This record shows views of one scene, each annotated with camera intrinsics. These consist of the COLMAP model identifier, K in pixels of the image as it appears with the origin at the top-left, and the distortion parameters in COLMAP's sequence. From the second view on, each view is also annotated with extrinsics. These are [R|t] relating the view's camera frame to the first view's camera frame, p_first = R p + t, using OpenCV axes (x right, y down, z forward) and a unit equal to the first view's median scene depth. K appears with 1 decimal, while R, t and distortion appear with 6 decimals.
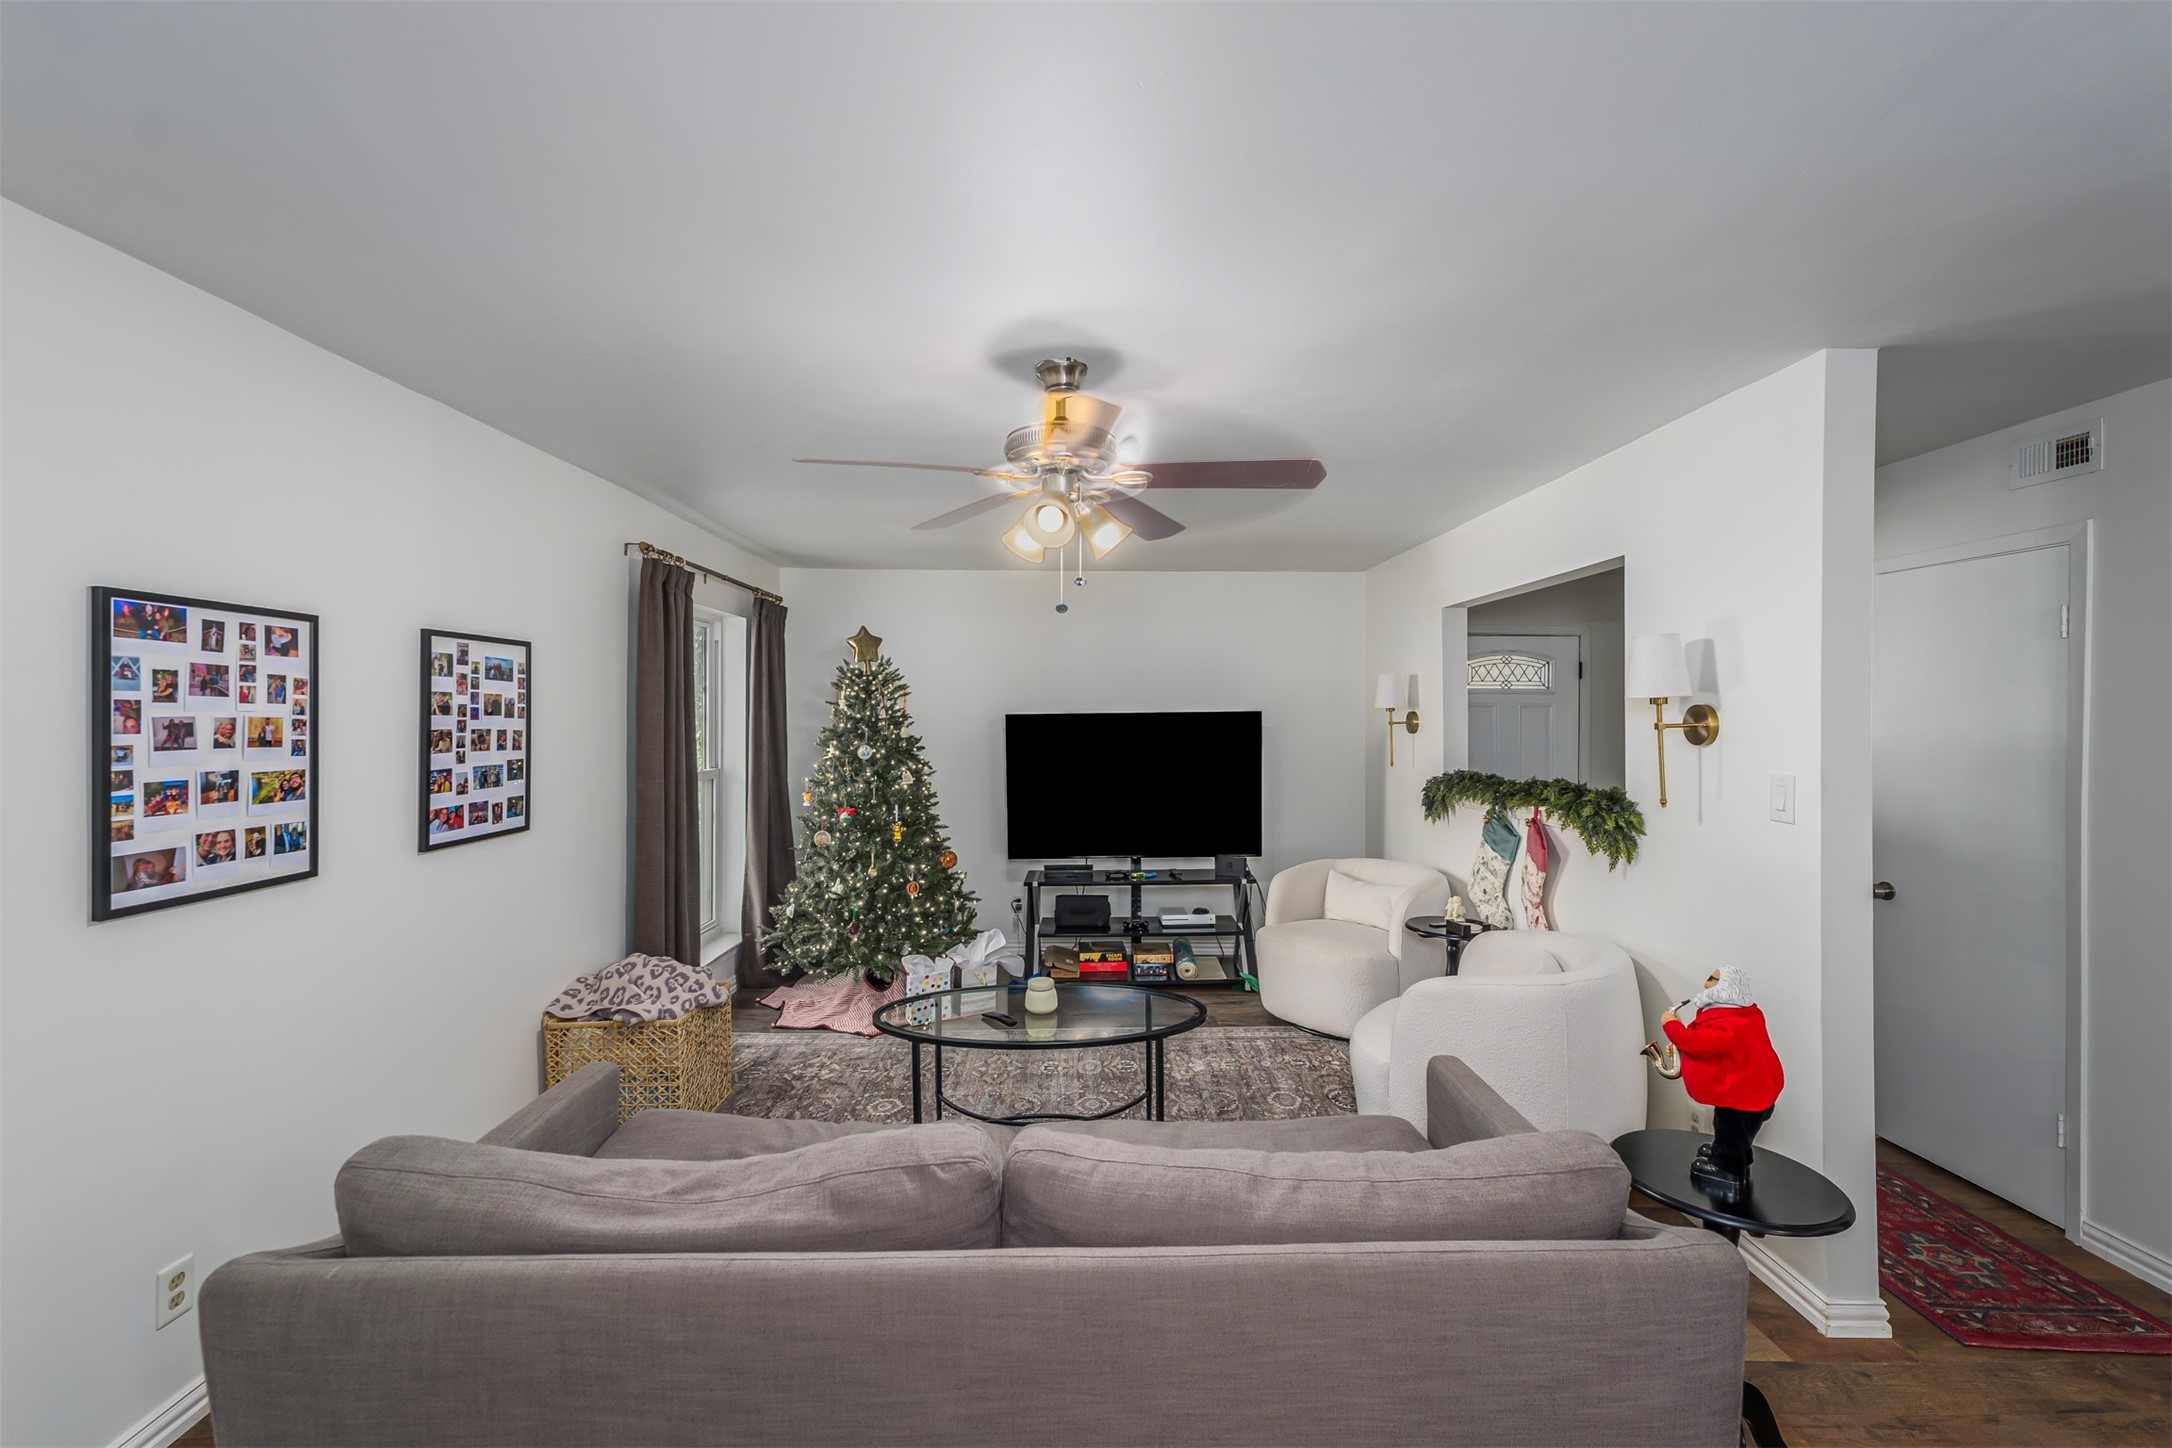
lens RADIAL K [[890.7, 0, 1082.6], [0, 890.7, 720.1], [0, 0, 1]] dist [-0.000963, 0.000448]
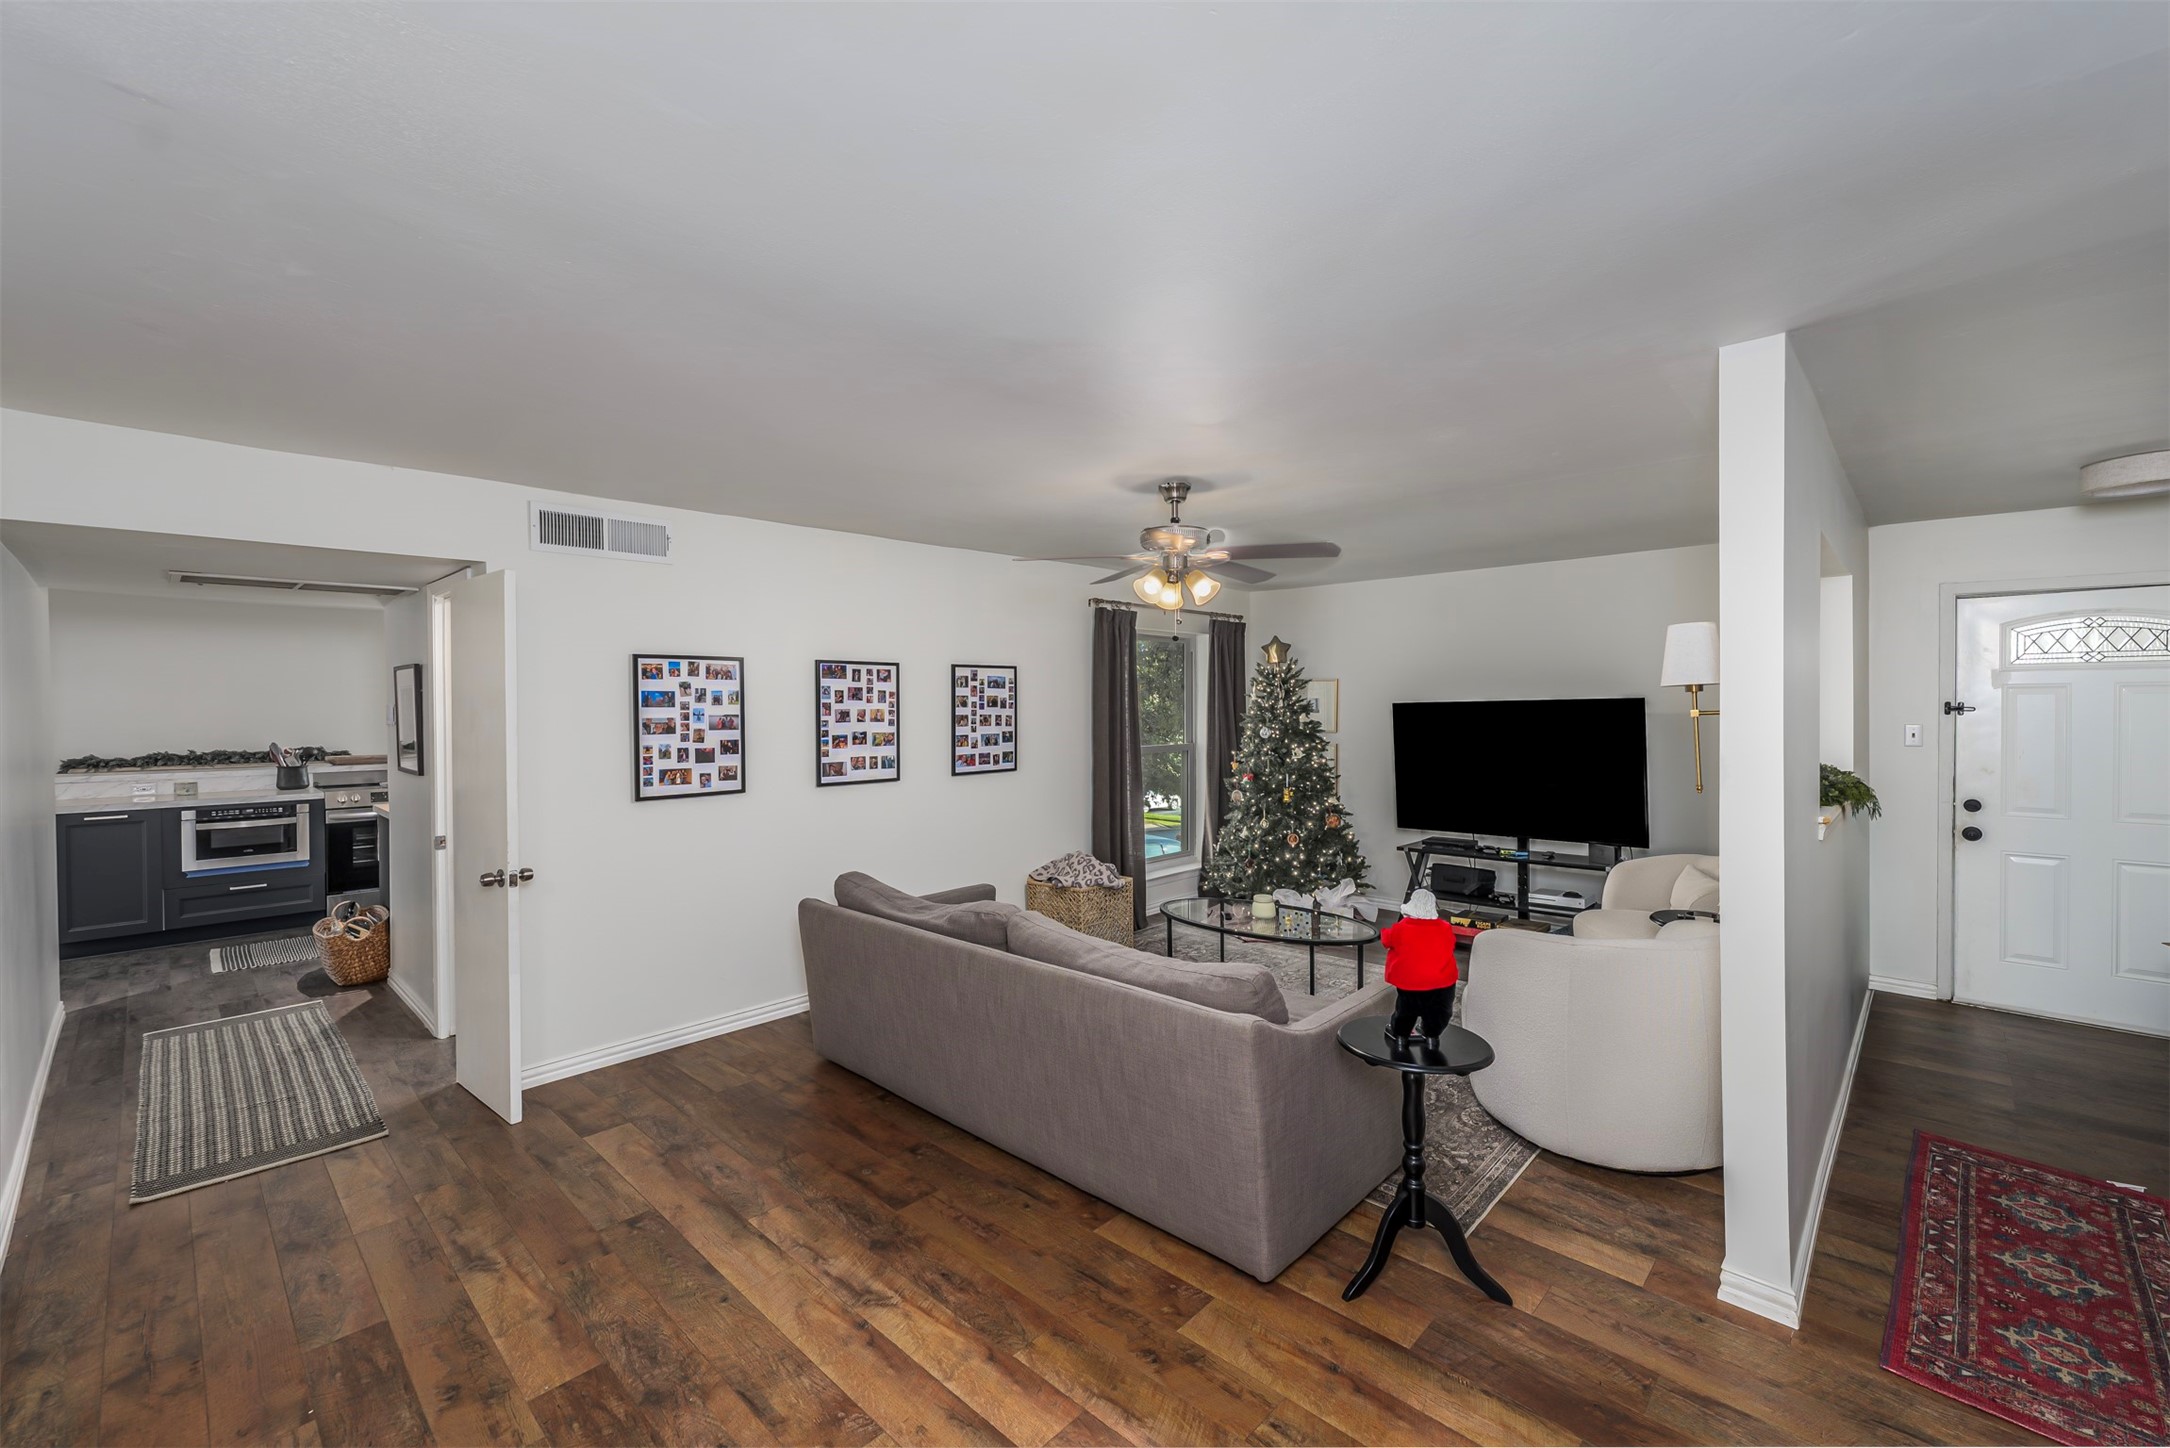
lens RADIAL K [[889.9, 0, 1093.8], [0, 889.9, 710.7], [0, 0, 1]] dist [-0.000963, 0.000448]
pose [[0.719368, -0.000842, -0.694628, 0.874221], [0.004145, 0.999987, 0.003081, -0.002840], [0.694617, -0.005096, 0.719362, -0.217742]]
